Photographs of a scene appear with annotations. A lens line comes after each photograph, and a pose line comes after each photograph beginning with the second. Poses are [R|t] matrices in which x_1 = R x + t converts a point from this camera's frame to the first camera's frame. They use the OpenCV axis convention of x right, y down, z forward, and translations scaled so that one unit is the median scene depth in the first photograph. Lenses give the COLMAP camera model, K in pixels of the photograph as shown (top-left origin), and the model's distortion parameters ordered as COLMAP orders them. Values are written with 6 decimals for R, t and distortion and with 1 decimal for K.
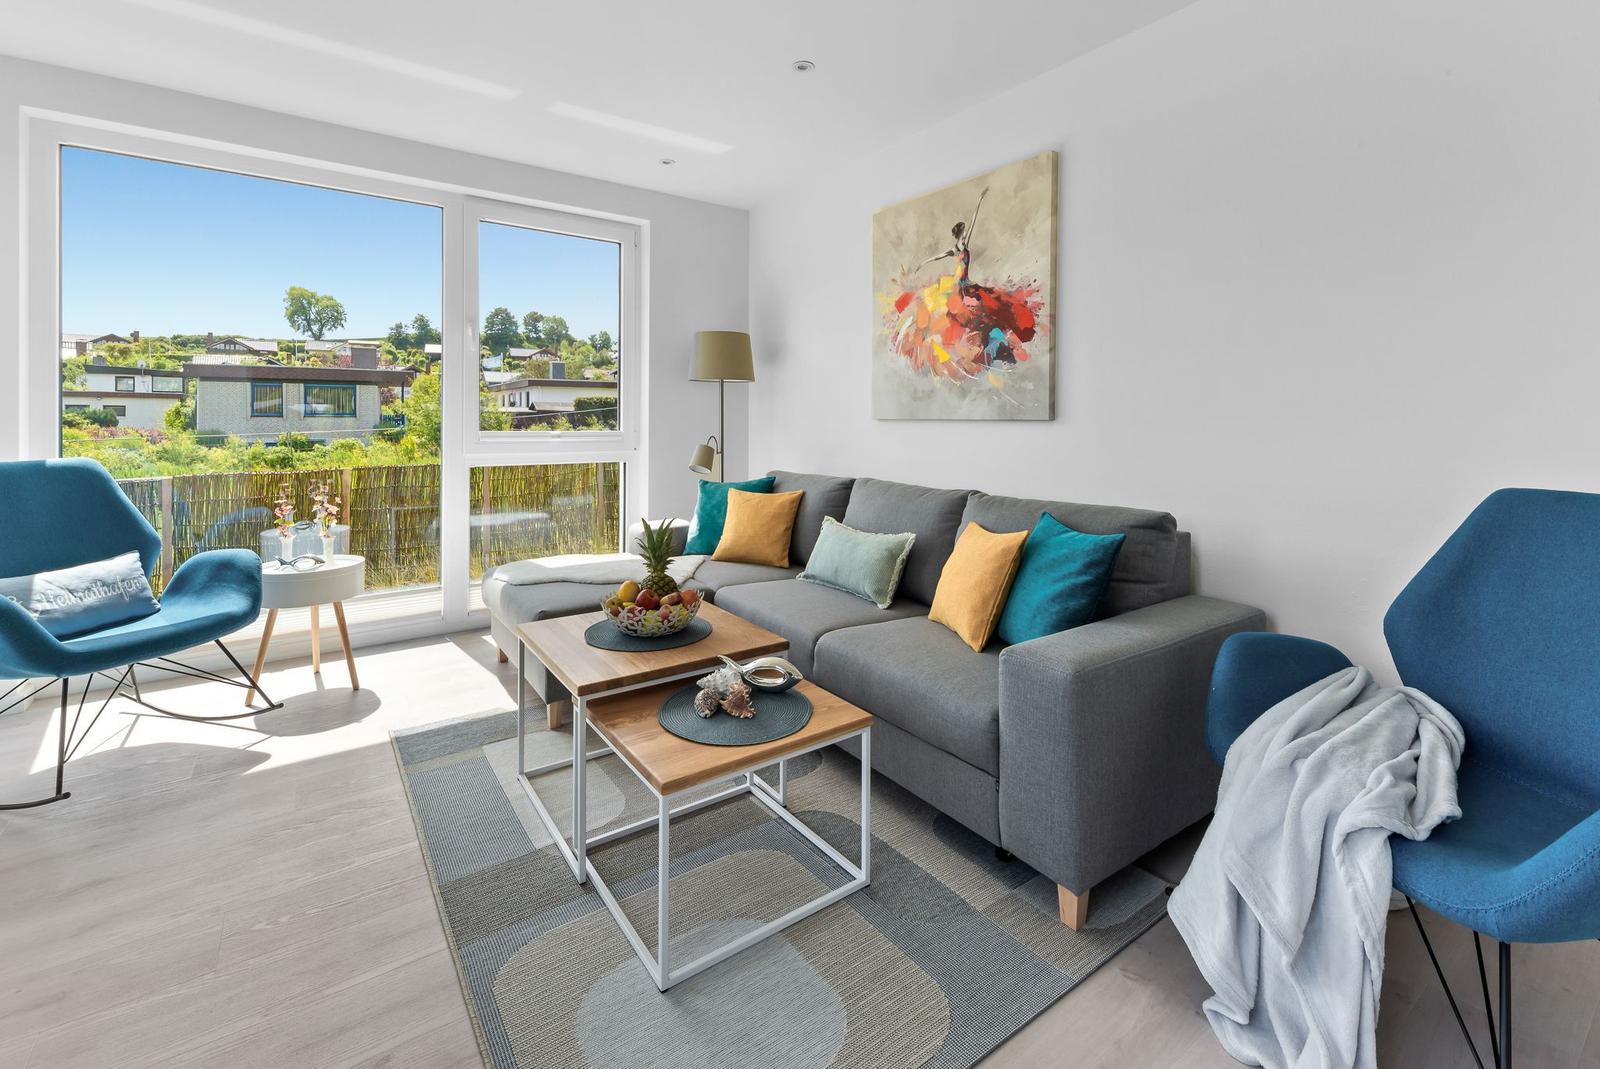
lens RADIAL K [[692.6, 0, 795.9], [0, 692.6, 424.6], [0, 0, 1]] dist [0.018418, -0.003662]
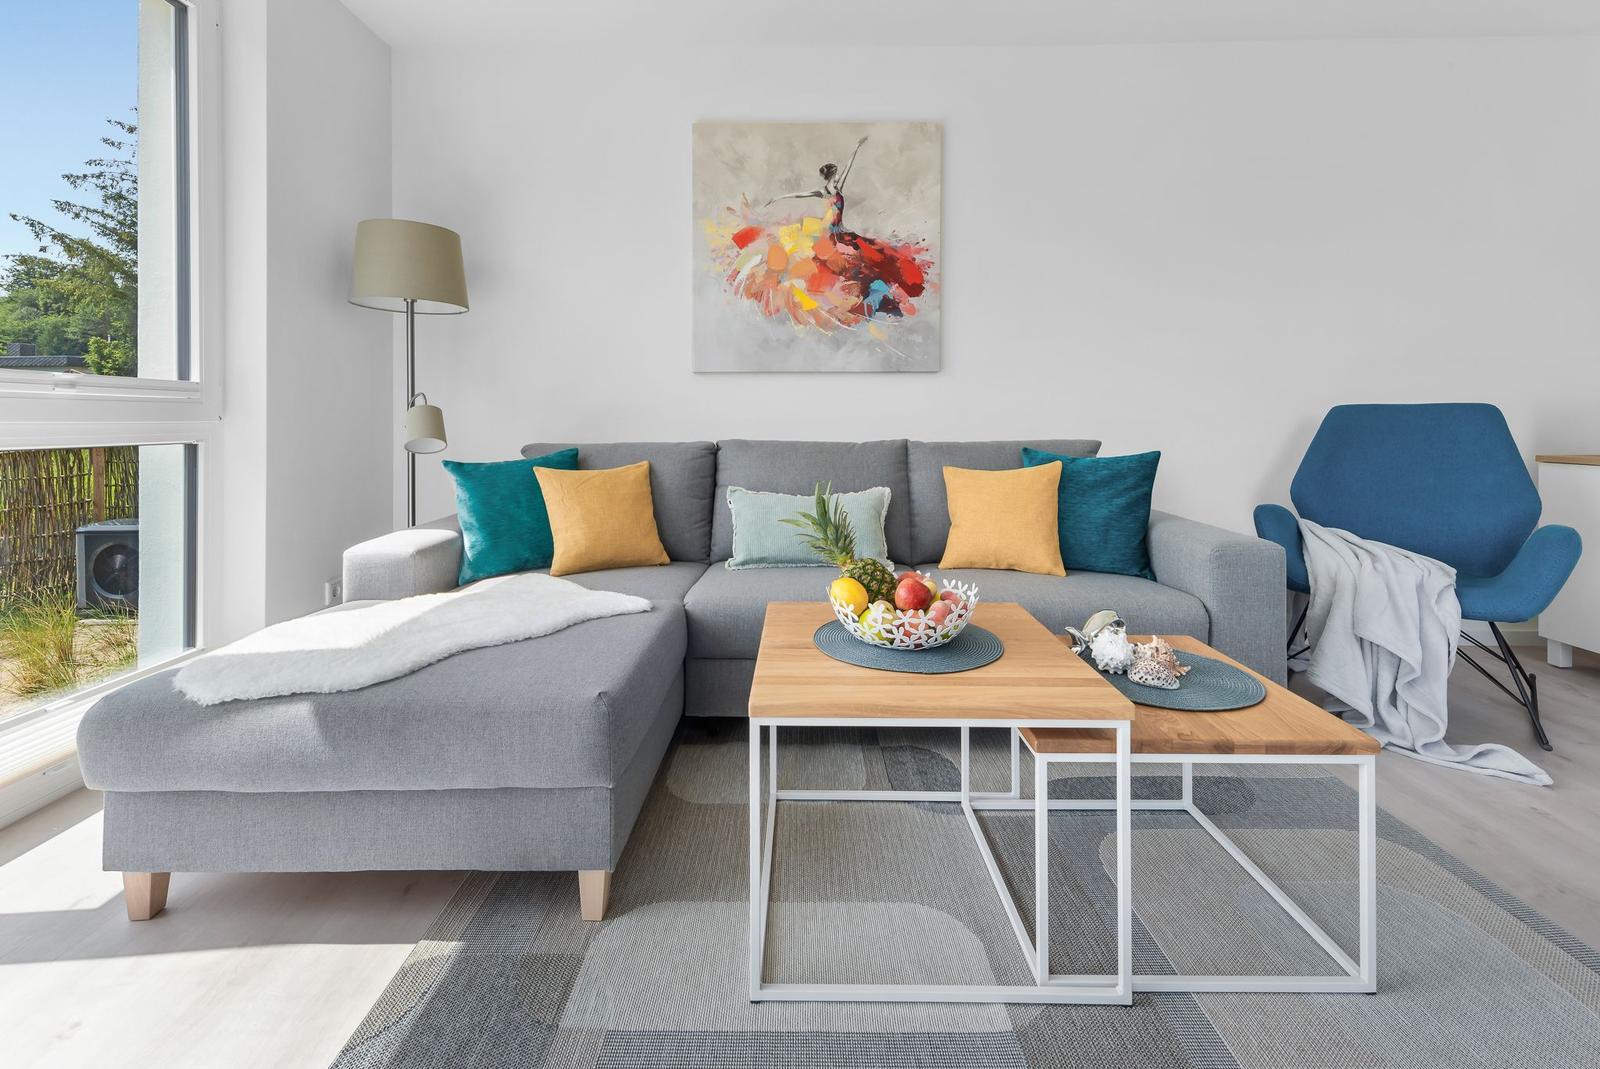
lens RADIAL K [[694.7, 0, 798.0], [0, 694.7, 423.1], [0, 0, 1]] dist [0.007219, 0.000263]
pose [[0.581736, -0.012530, 0.813281, -0.573309], [0.011876, 0.999906, 0.006911, 0.056750], [-0.813291, 0.005638, 0.581830, 0.489621]]
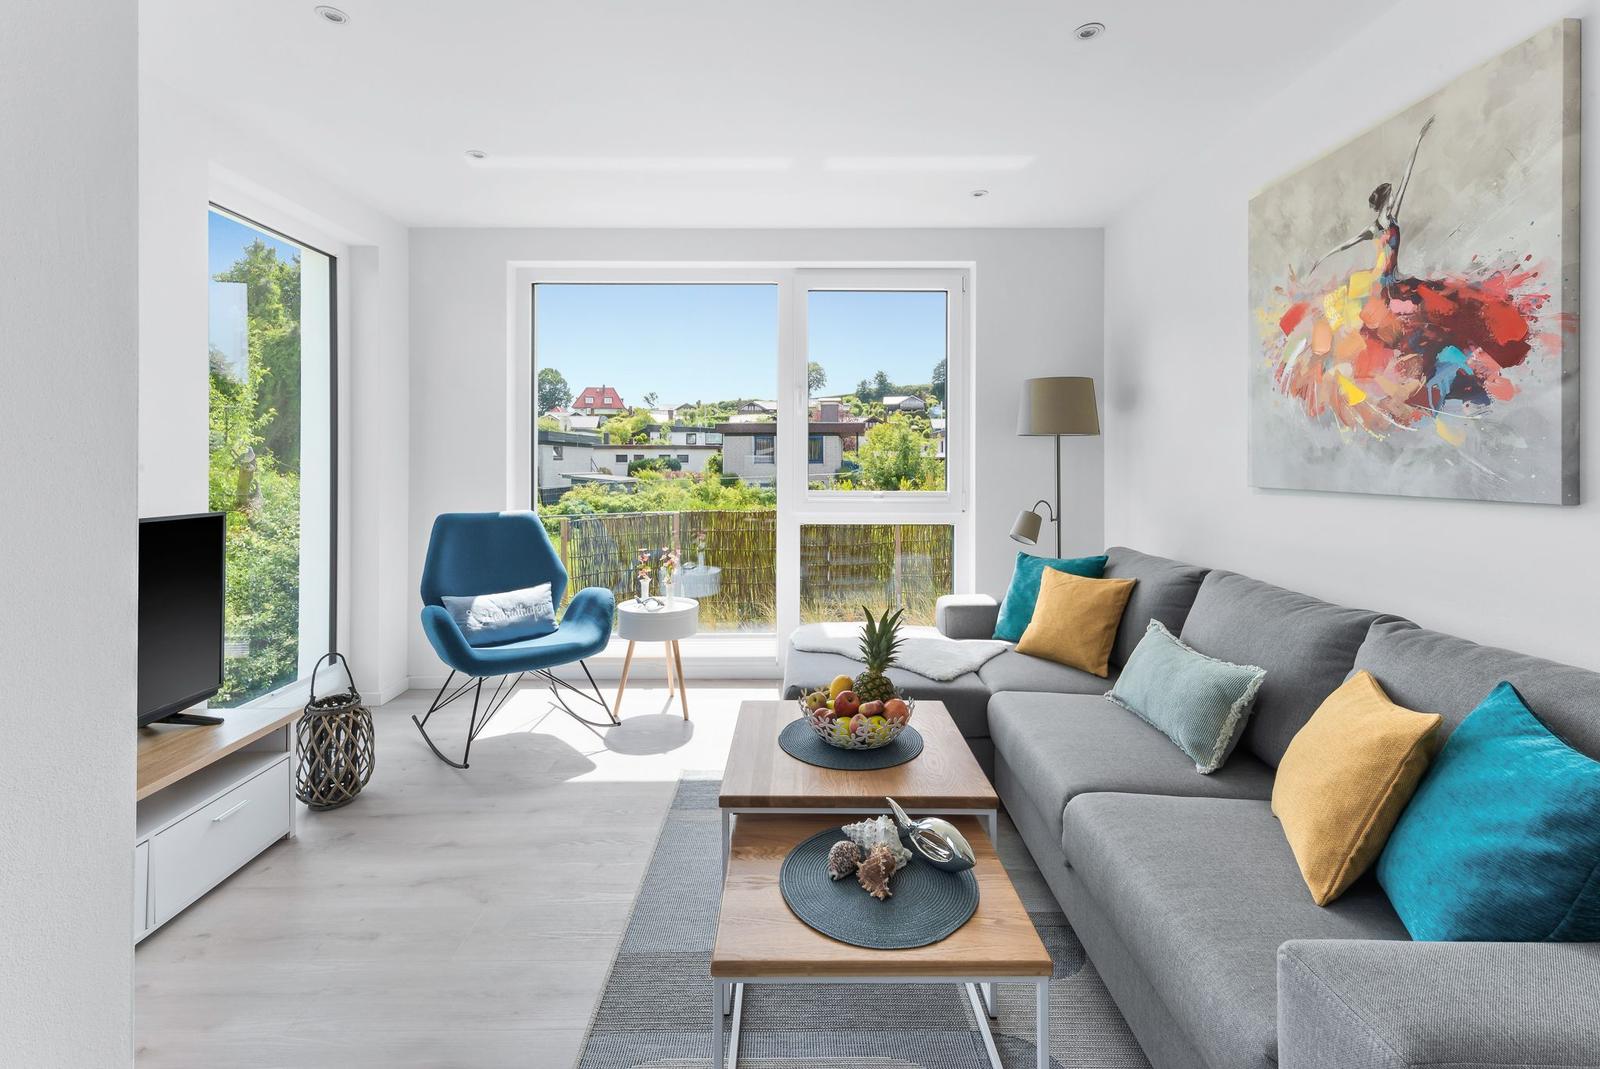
lens RADIAL K [[692.6, 0, 798.5], [0, 692.6, 461.4], [0, 0, 1]] dist [0.018418, -0.003662]
pose [[0.818071, -0.004148, -0.575102, 0.168792], [-0.001738, 0.999952, -0.009686, -0.030994], [0.575114, 0.008923, 0.818025, 0.171299]]
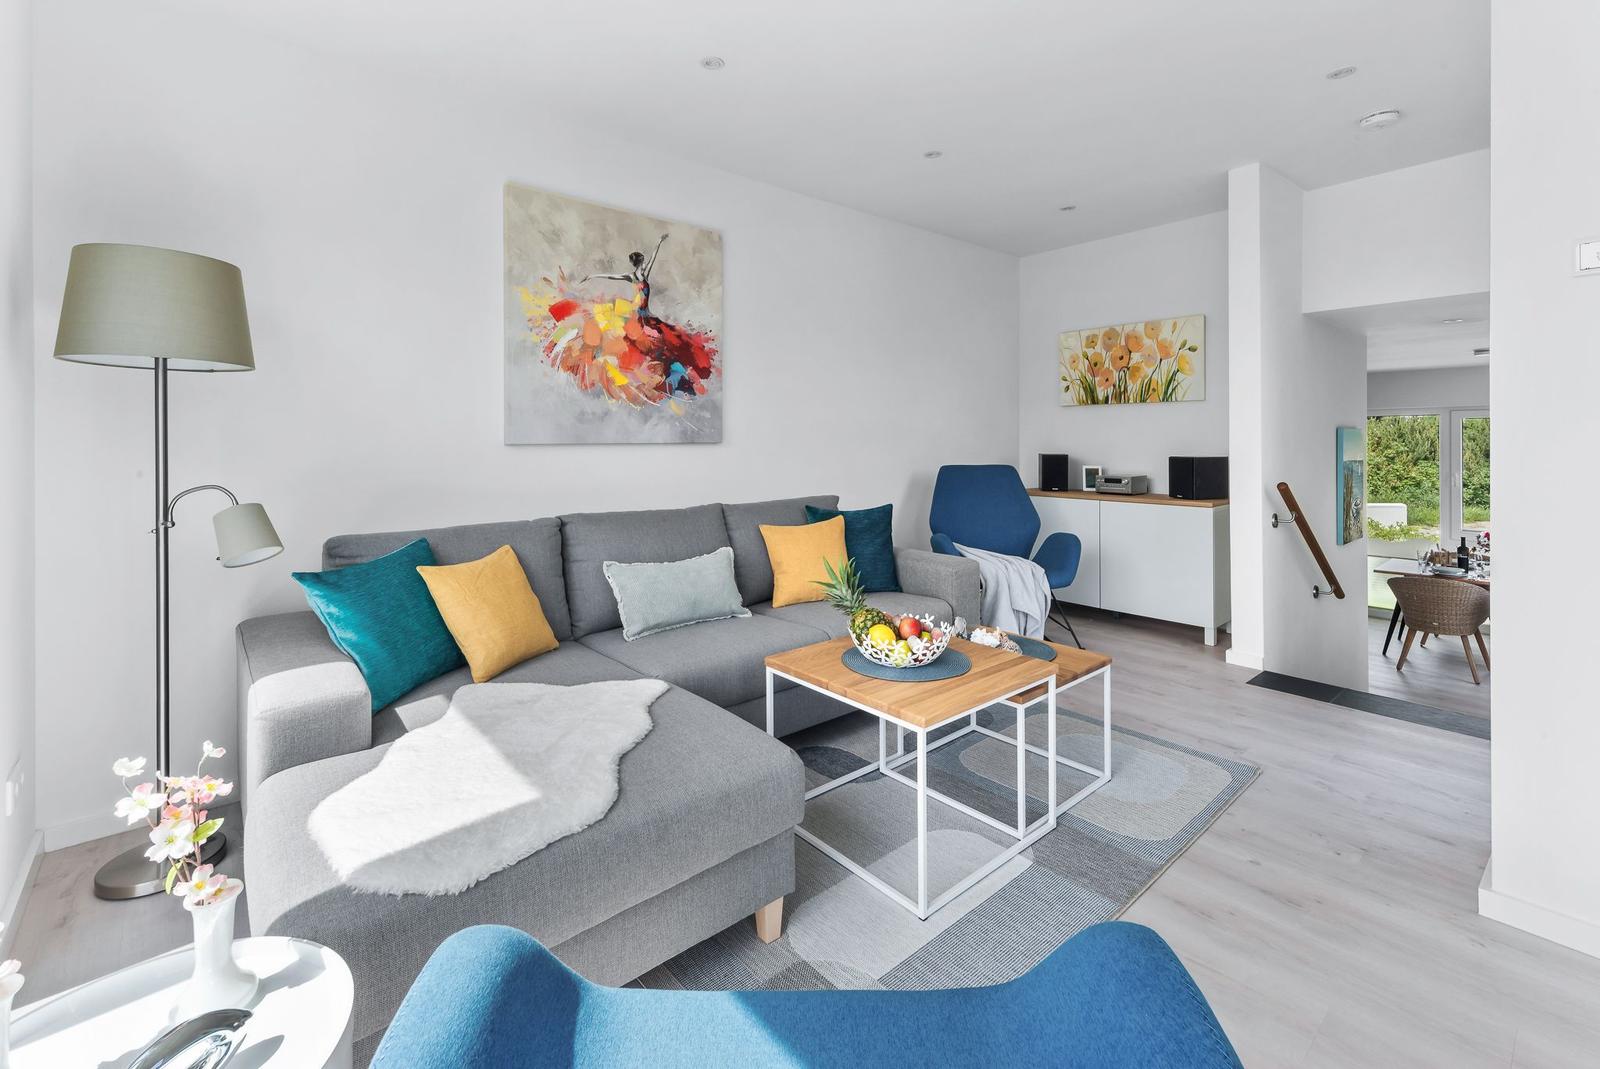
lens RADIAL K [[692.6, 0, 792.3], [0, 692.6, 444.6], [0, 0, 1]] dist [0.018418, -0.003662]
pose [[-0.089079, -0.015153, 0.995909, -0.825687], [0.011732, 0.999799, 0.016261, -0.019629], [-0.995955, 0.013133, -0.088883, 0.876191]]
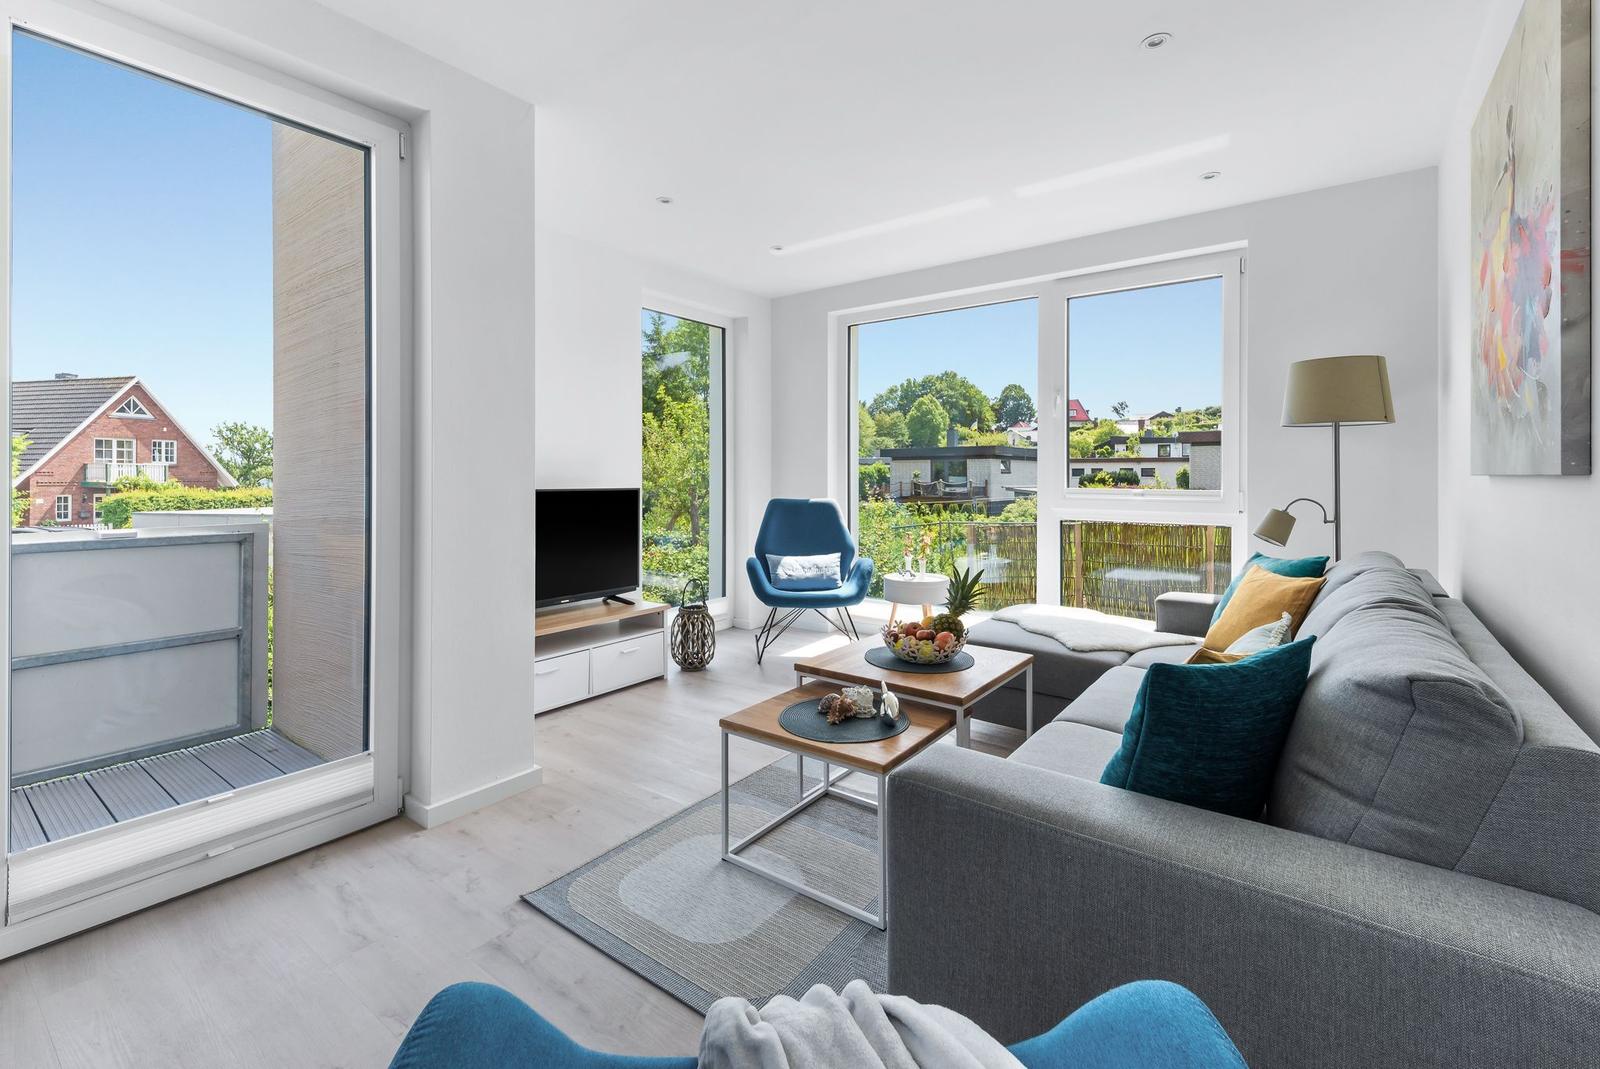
lens RADIAL K [[692.6, 0, 805.2], [0, 692.6, 481.0], [0, 0, 1]] dist [0.018418, -0.003662]
pose [[0.316497, 0.002716, -0.948590, 0.583615], [-0.007500, 0.999972, 0.000360, 0.000914], [0.948564, 0.007000, 0.316509, 0.317210]]
